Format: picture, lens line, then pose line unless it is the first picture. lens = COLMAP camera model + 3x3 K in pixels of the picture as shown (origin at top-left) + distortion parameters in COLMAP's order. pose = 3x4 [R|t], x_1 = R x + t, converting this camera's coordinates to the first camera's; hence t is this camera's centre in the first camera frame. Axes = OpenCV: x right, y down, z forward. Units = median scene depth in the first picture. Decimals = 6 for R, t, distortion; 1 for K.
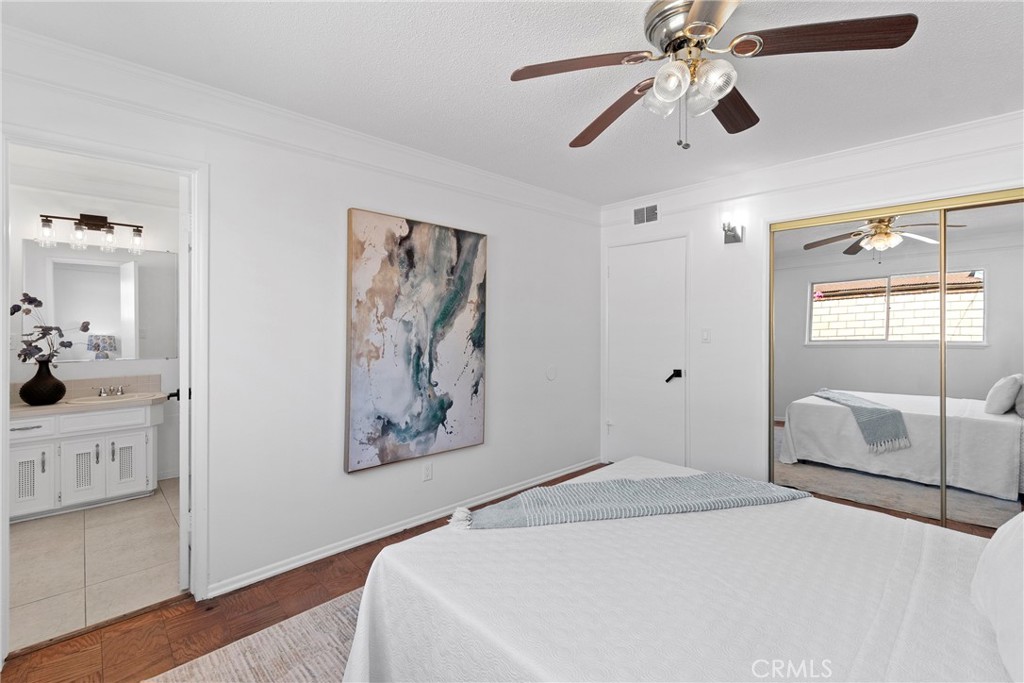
lens RADIAL K [[453.1, 0, 517.7], [0, 453.1, 335.8], [0, 0, 1]] dist [0.000482, -0.000097]
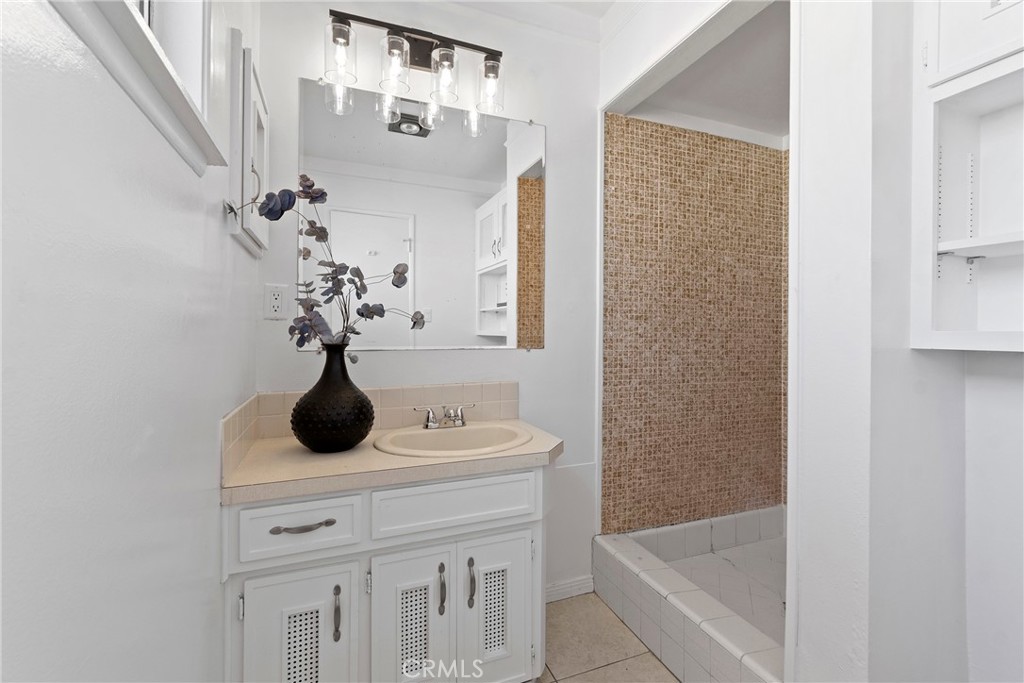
lens RADIAL K [[453.1, 0, 517.7], [0, 453.1, 335.8], [0, 0, 1]] dist [0.000482, -0.000097]
pose [[0.928859, 0.000390, -0.370433, -0.716375], [-0.003588, 0.999962, -0.007943, 0.047977], [0.370416, 0.008707, 0.928825, 0.656961]]
